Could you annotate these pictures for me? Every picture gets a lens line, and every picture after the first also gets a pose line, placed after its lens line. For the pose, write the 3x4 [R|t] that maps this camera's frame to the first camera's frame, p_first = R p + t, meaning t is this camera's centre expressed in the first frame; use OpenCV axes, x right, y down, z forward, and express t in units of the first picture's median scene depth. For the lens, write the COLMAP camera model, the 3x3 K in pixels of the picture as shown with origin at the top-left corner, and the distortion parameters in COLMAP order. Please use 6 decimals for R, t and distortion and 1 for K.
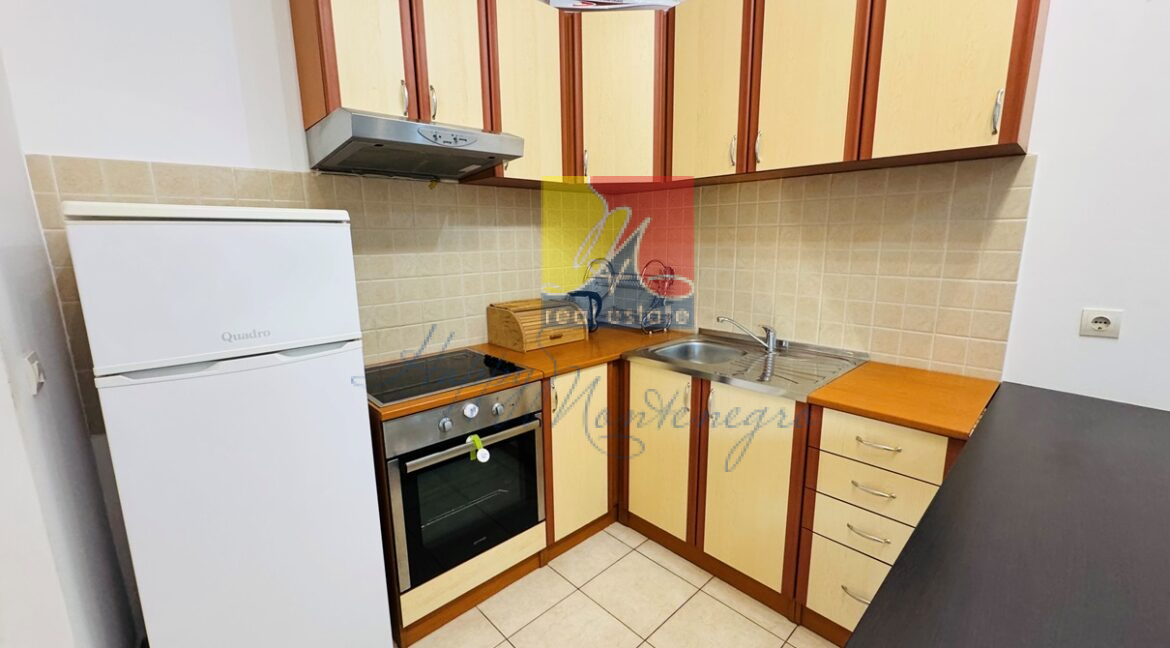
lens RADIAL K [[467.9, 0, 585.0], [0, 467.9, 324.0], [0, 0, 1]] dist [-0.003730, 0.000447]
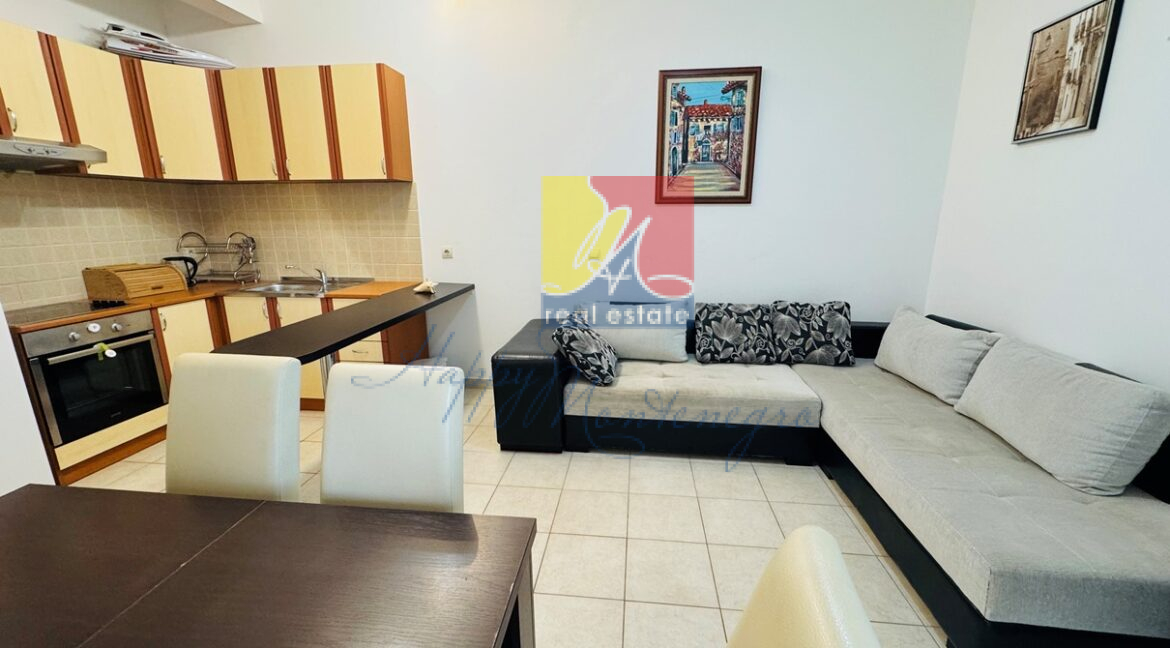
lens RADIAL K [[467.9, 0, 585.0], [0, 467.9, 324.0], [0, 0, 1]] dist [-0.003730, 0.000447]
pose [[0.765624, -0.137277, 0.628470, 0.031992], [0.111450, 0.990497, 0.080583, 0.202342], [-0.633560, 0.008346, 0.773648, -1.101463]]
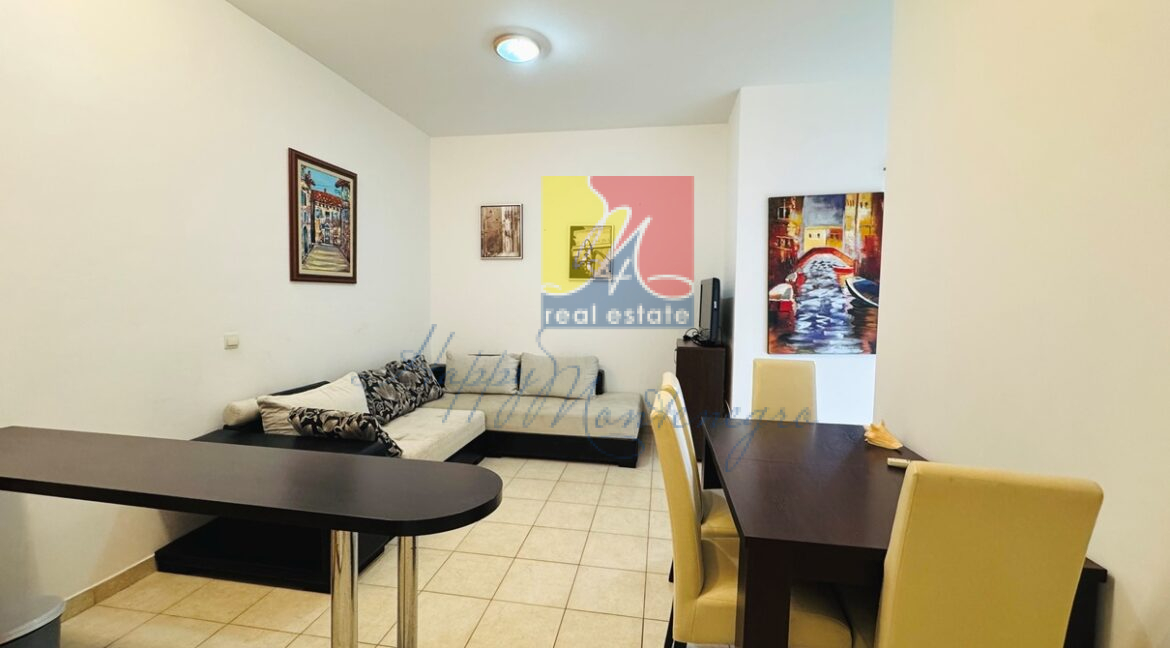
lens RADIAL K [[467.9, 0, 585.0], [0, 467.9, 324.0], [0, 0, 1]] dist [-0.003730, 0.000447]
pose [[-0.602487, -0.046746, 0.796758, -0.548837], [0.139307, 0.976800, 0.162649, -0.058384], [-0.785877, 0.208988, -0.581998, 0.310153]]
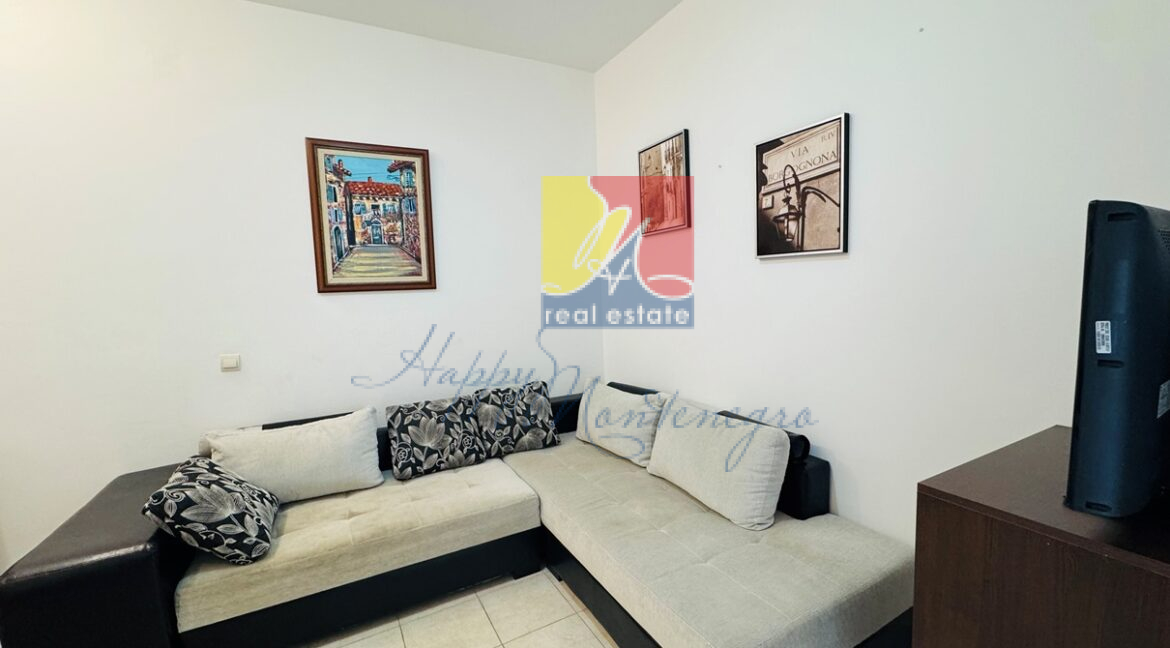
lens RADIAL K [[467.9, 0, 585.0], [0, 467.9, 324.0], [0, 0, 1]] dist [-0.003730, 0.000447]
pose [[0.246547, -0.074972, 0.966227, 0.233157], [0.211700, 0.977092, 0.021796, 0.156657], [-0.945726, 0.199177, 0.256771, -1.017448]]
